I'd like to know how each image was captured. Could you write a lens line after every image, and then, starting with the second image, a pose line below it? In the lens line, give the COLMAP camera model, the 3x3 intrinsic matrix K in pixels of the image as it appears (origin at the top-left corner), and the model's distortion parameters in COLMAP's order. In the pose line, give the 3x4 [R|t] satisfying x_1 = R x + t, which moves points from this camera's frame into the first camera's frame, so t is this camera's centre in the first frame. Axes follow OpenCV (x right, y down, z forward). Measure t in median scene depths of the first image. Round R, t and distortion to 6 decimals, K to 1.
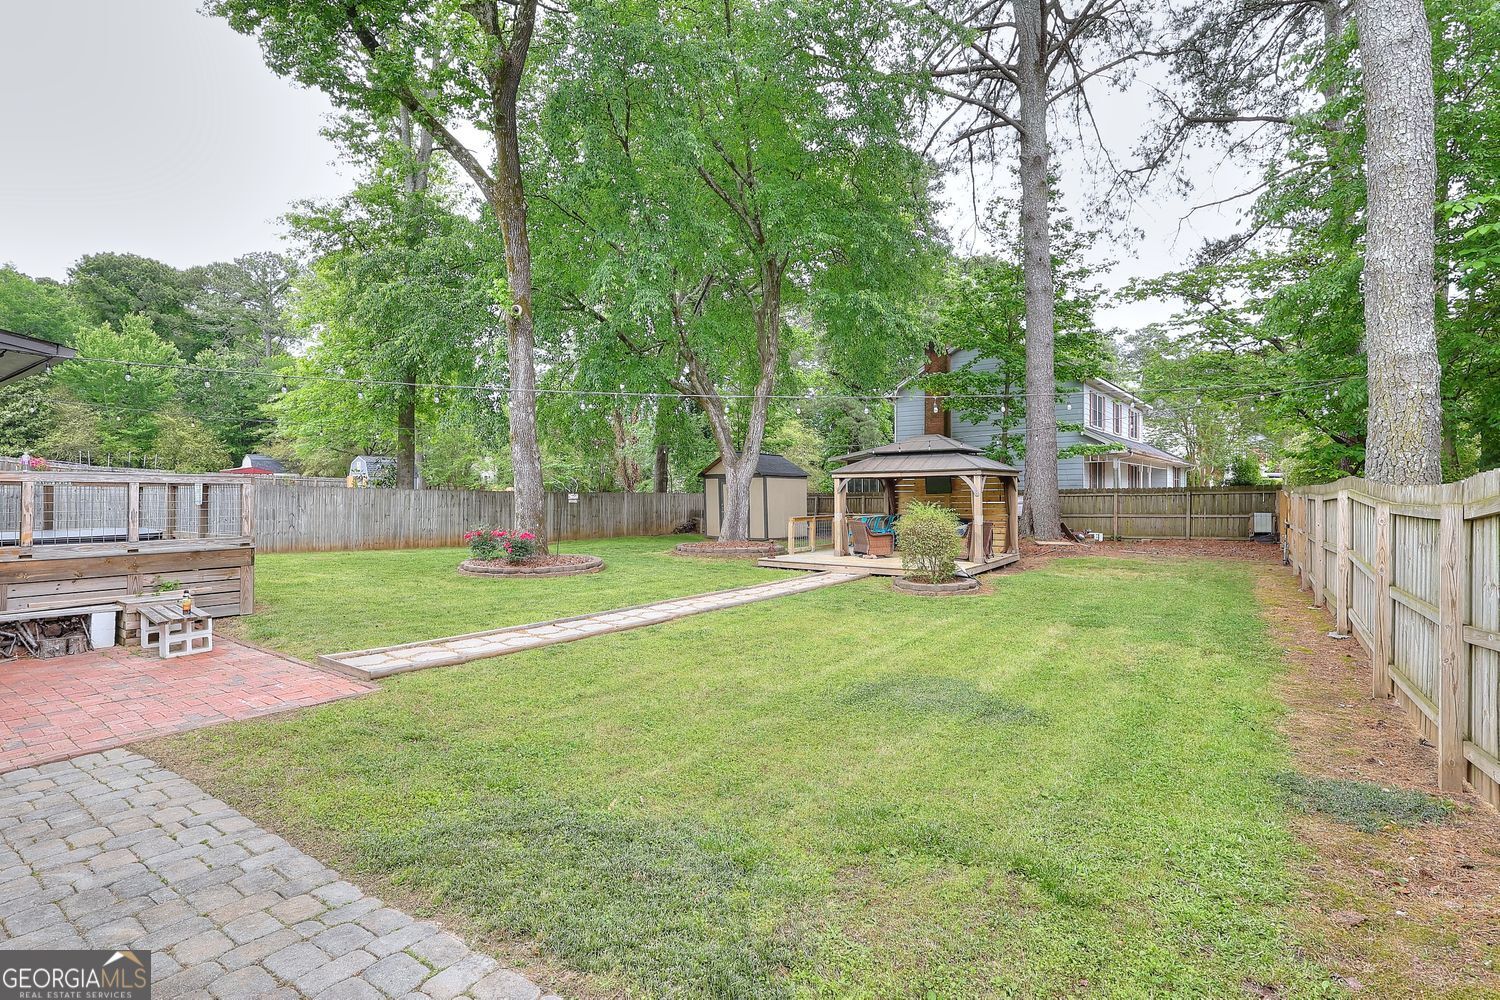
lens RADIAL K [[690.5, 0, 751.6], [0, 690.5, 498.9], [0, 0, 1]] dist [-0.007229, 0.003192]
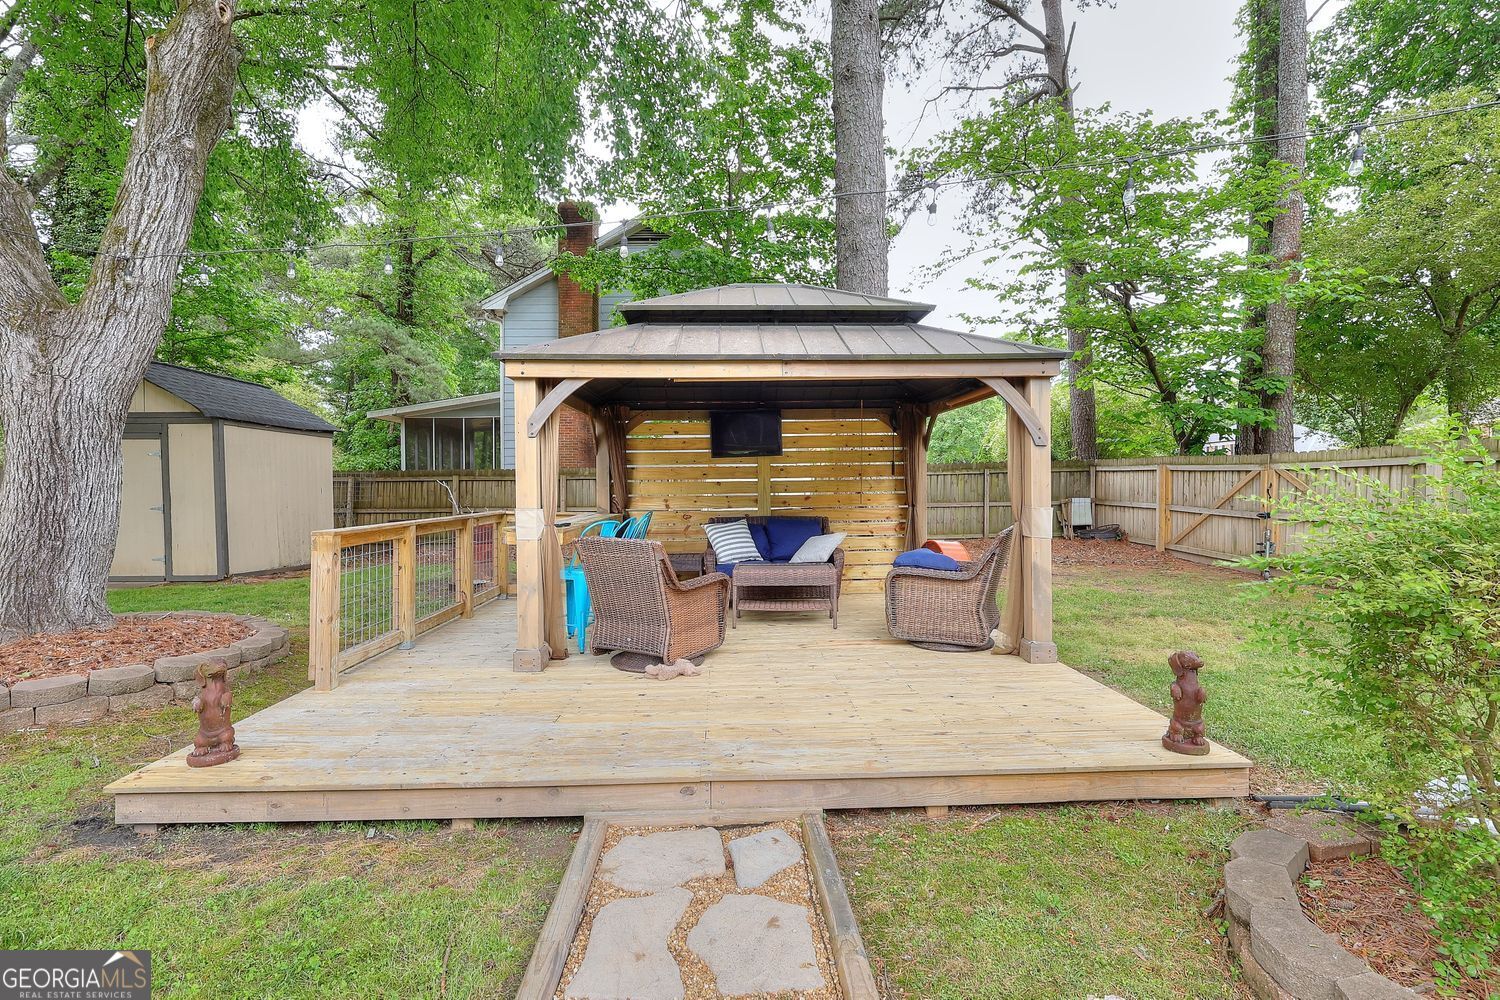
lens RADIAL K [[690.5, 0, 748.5], [0, 690.5, 496.6], [0, 0, 1]] dist [-0.007229, 0.003192]
pose [[0.792038, -0.007101, 0.610430, 0.025542], [0.003338, 0.999968, 0.007301, 0.012047], [-0.610462, -0.003745, 0.792036, 0.646906]]
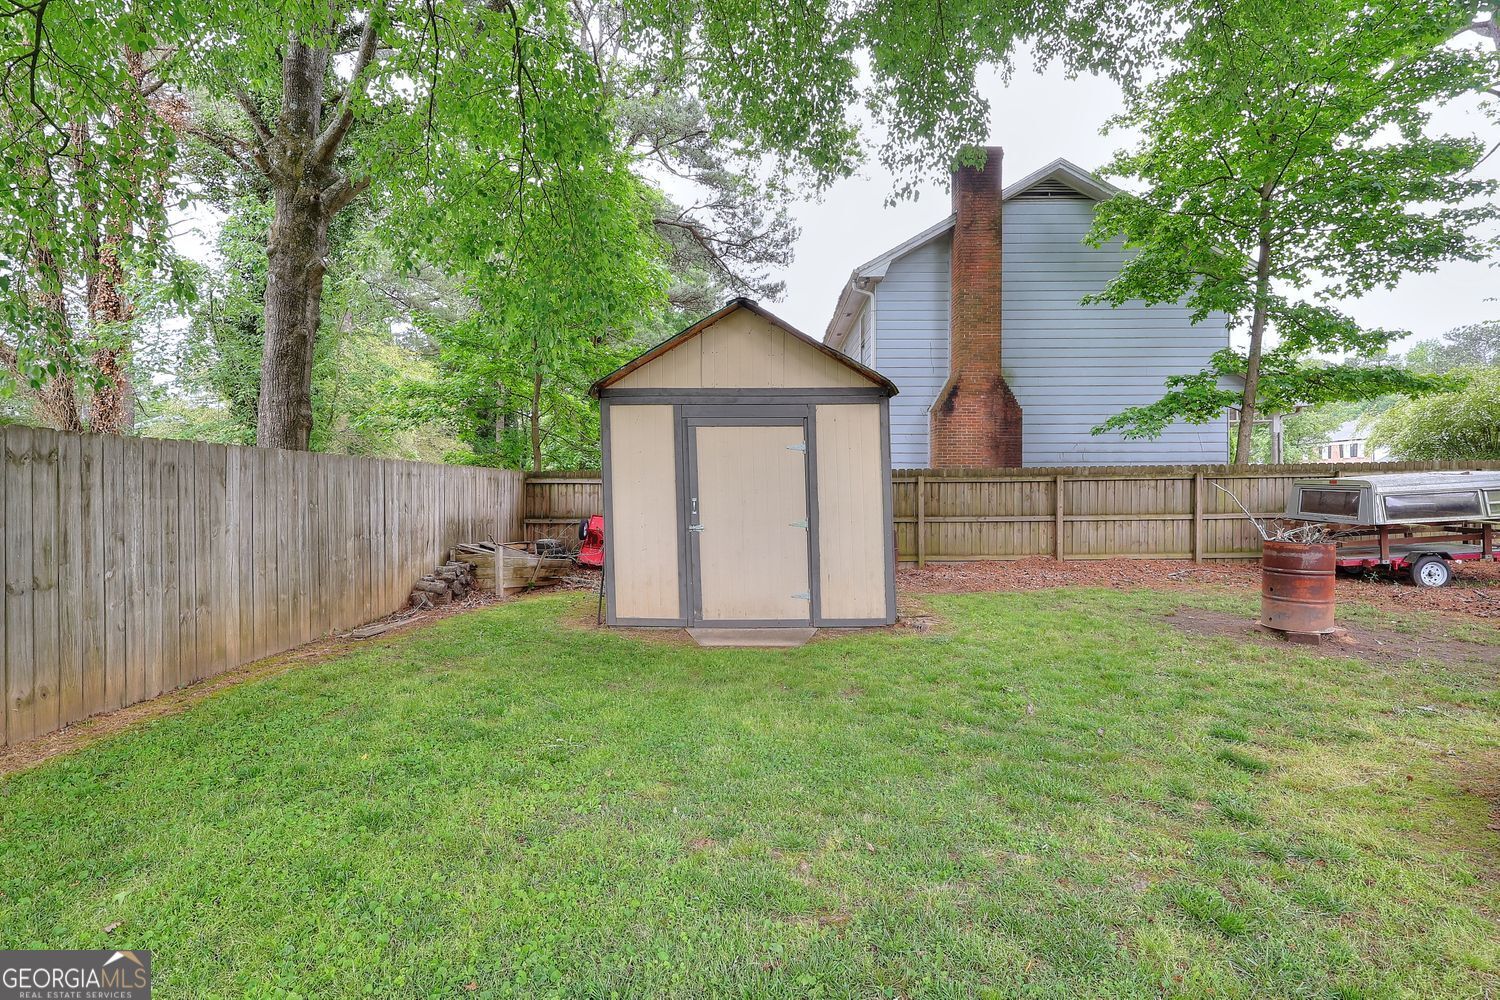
lens RADIAL K [[690.5, 0, 739.8], [0, 690.5, 492.0], [0, 0, 1]] dist [-0.007229, 0.003192]
pose [[0.797019, -0.002771, 0.603948, -0.263348], [0.002868, 0.999996, 0.000802, 0.005622], [-0.603948, 0.001093, 0.797023, 1.062548]]
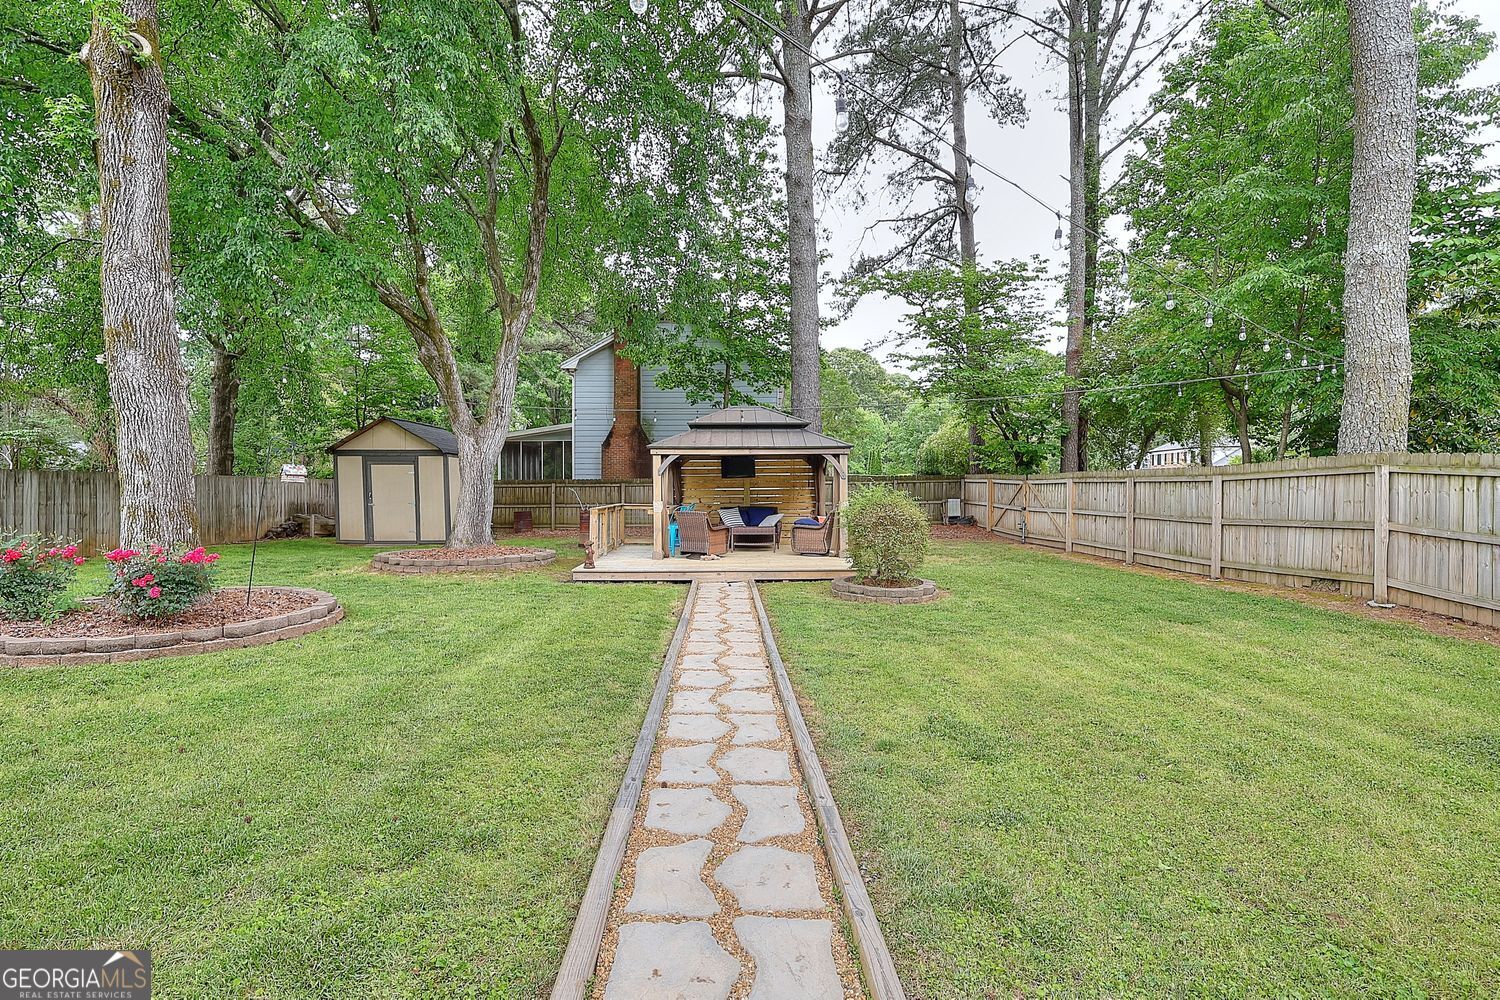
lens RADIAL K [[690.5, 0, 743.1], [0, 690.5, 494.3], [0, 0, 1]] dist [-0.007229, 0.003192]
pose [[0.797485, -0.001931, 0.603336, -0.220546], [0.000873, 0.999998, 0.002047, 0.009993], [-0.603338, -0.001106, 0.797485, 0.308876]]
